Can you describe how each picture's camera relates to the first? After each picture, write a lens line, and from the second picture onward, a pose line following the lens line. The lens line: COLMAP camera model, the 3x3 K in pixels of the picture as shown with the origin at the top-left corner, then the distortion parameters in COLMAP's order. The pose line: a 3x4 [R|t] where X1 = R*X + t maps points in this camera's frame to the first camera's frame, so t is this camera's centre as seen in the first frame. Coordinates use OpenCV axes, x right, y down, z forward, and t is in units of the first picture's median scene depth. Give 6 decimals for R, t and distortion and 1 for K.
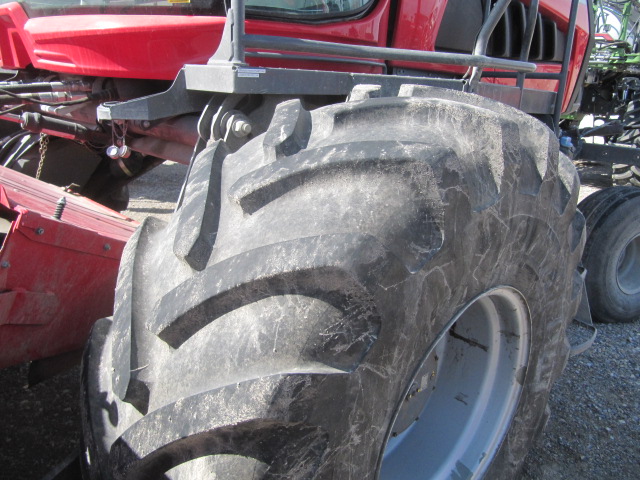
lens RADIAL K [[524.5, 0, 320.0], [0, 524.5, 240.0], [0, 0, 1]] dist [-0.047468, 0.010797]
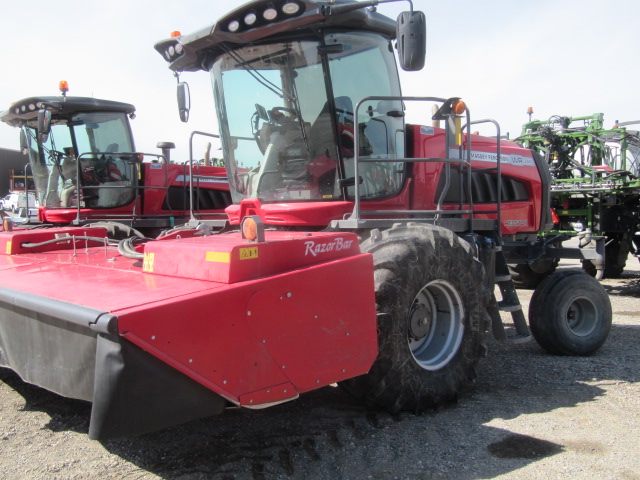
lens RADIAL K [[651.8, 0, 320.0], [0, 651.8, 240.0], [0, 0, 1]] dist [0.013085, 0.004705]
pose [[0.995874, -0.058931, -0.069005, -0.122257], [0.038940, 0.964388, -0.261611, 0.874192], [0.081964, 0.257845, 0.962703, -3.017934]]
